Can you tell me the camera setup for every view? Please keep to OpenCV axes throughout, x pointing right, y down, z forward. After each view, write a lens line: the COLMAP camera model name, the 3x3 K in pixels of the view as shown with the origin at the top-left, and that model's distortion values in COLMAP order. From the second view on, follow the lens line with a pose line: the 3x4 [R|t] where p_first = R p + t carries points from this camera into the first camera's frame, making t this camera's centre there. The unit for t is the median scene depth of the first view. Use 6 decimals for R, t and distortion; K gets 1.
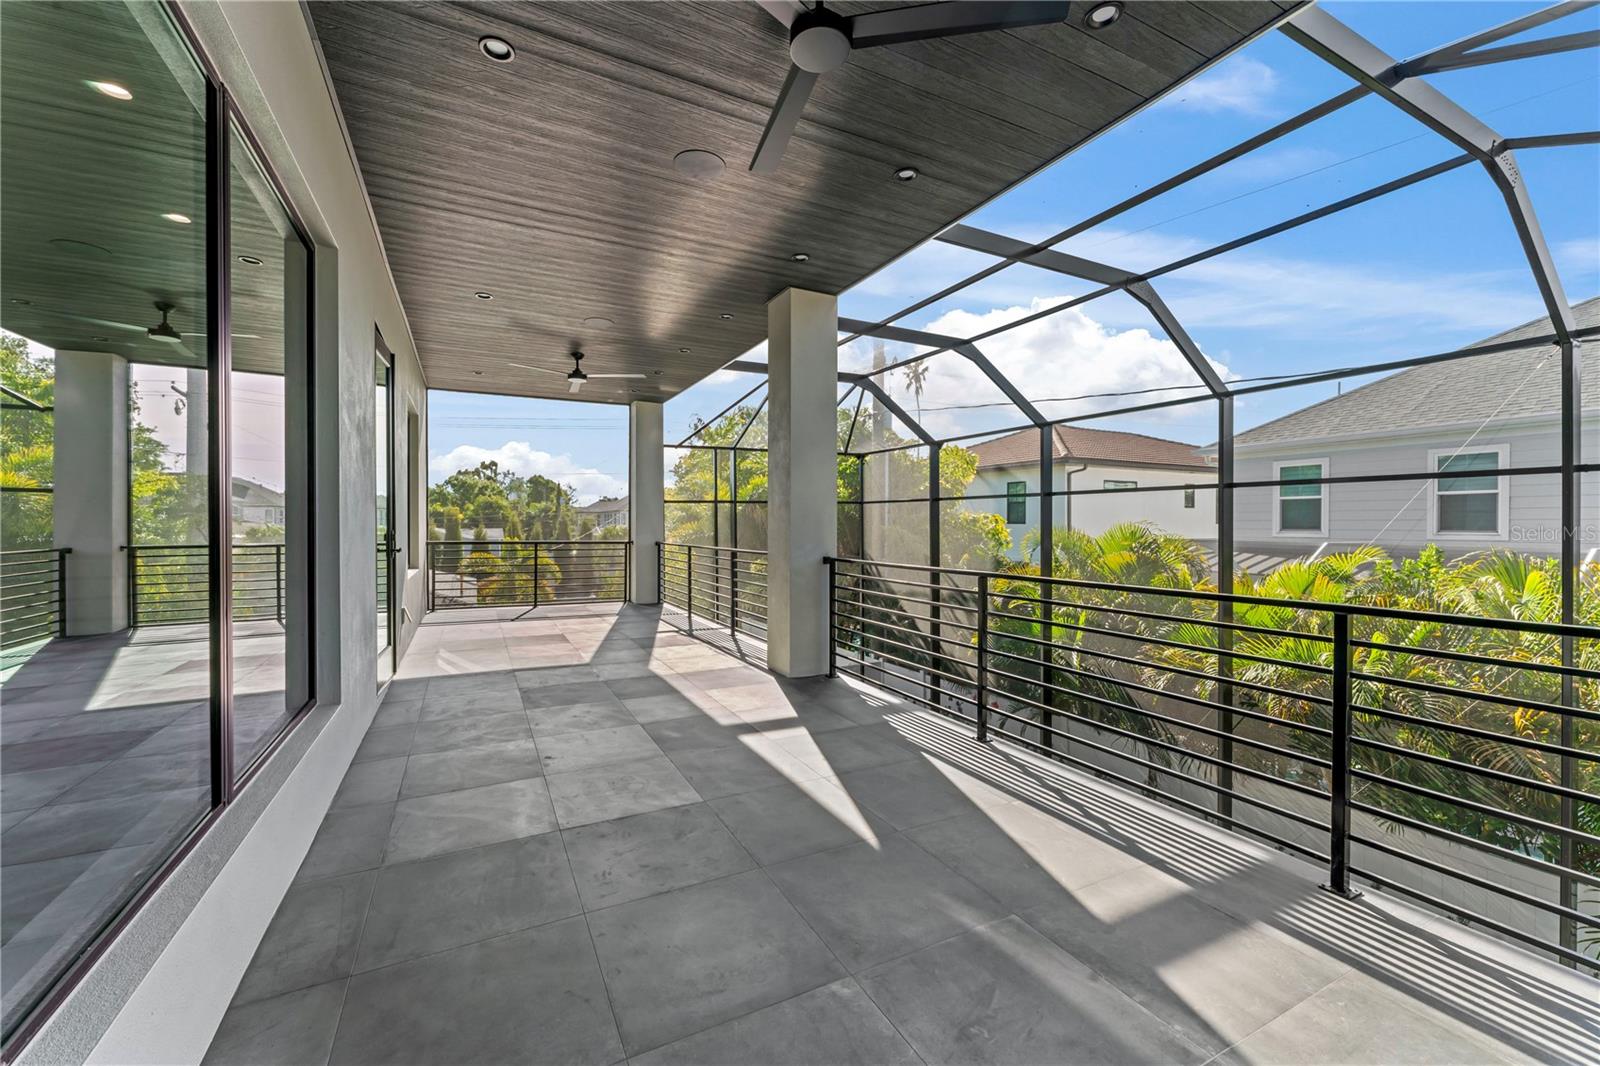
lens RADIAL K [[636.1, 0, 790.3], [0, 636.1, 529.5], [0, 0, 1]] dist [-0.003221, -0.000562]
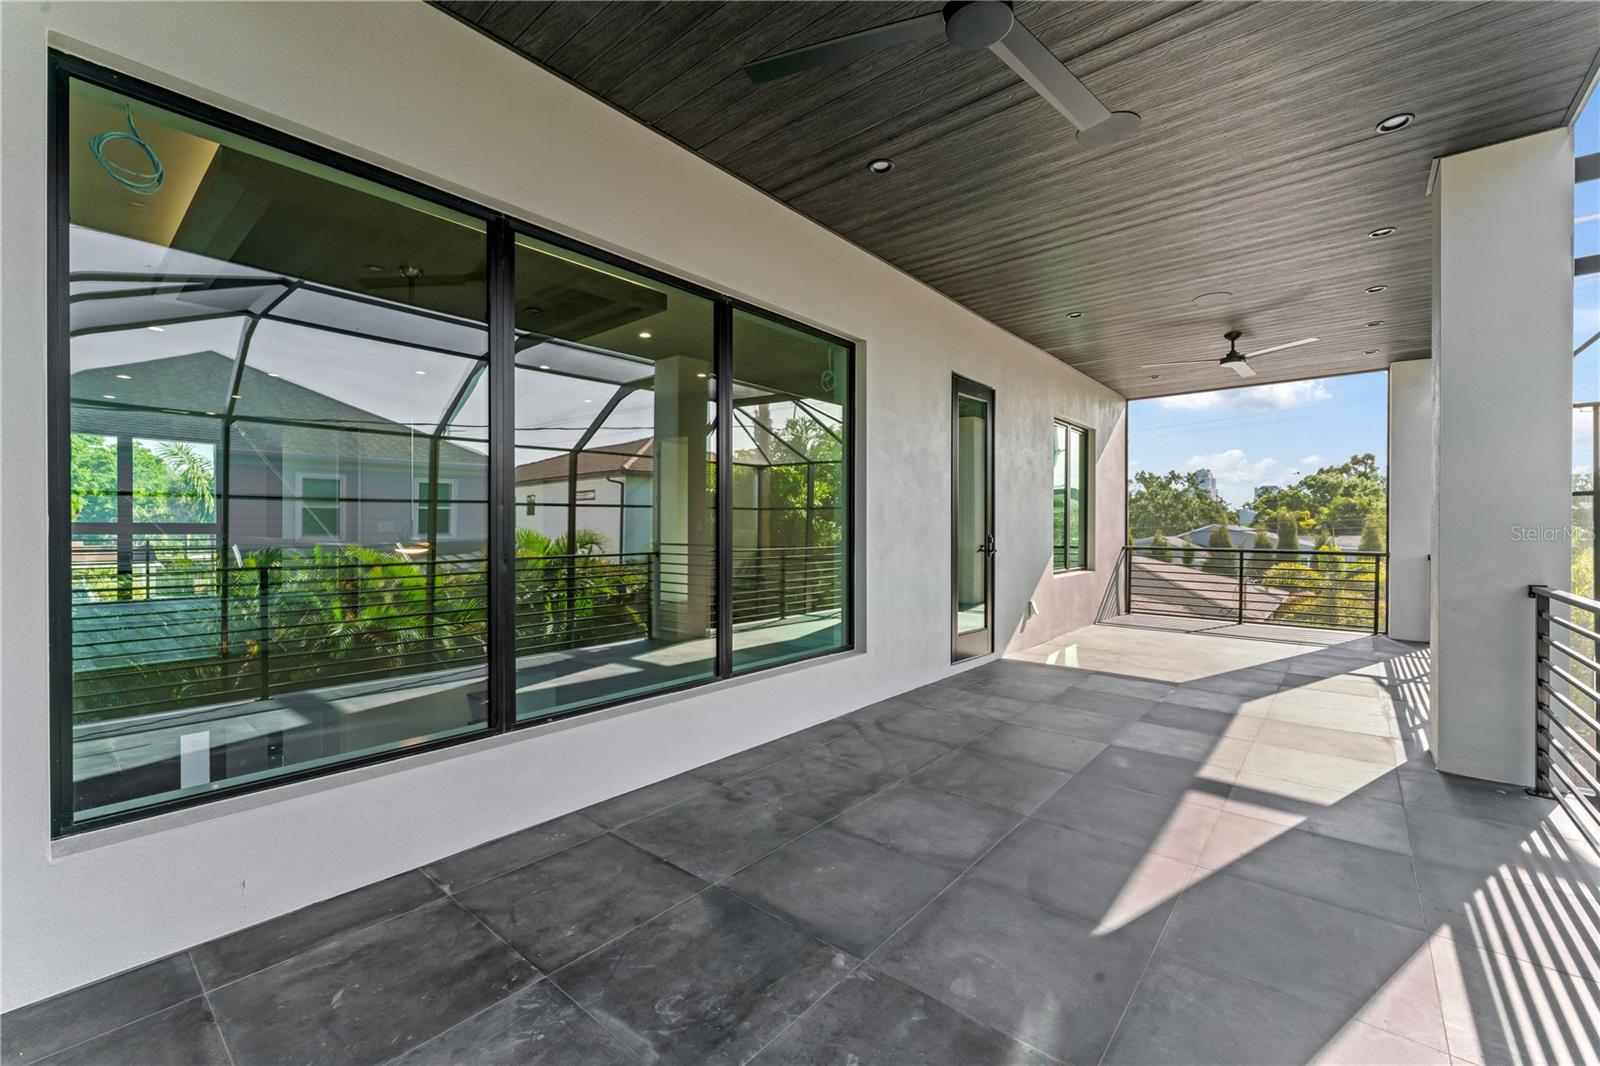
lens RADIAL K [[636.1, 0, 793.5], [0, 636.1, 531.6], [0, 0, 1]] dist [-0.003221, -0.000562]
pose [[0.398341, 0.000815, -0.917237, 0.395495], [-0.007009, 0.999973, -0.002155, 0.000068], [0.917211, 0.007287, 0.398336, 0.186088]]
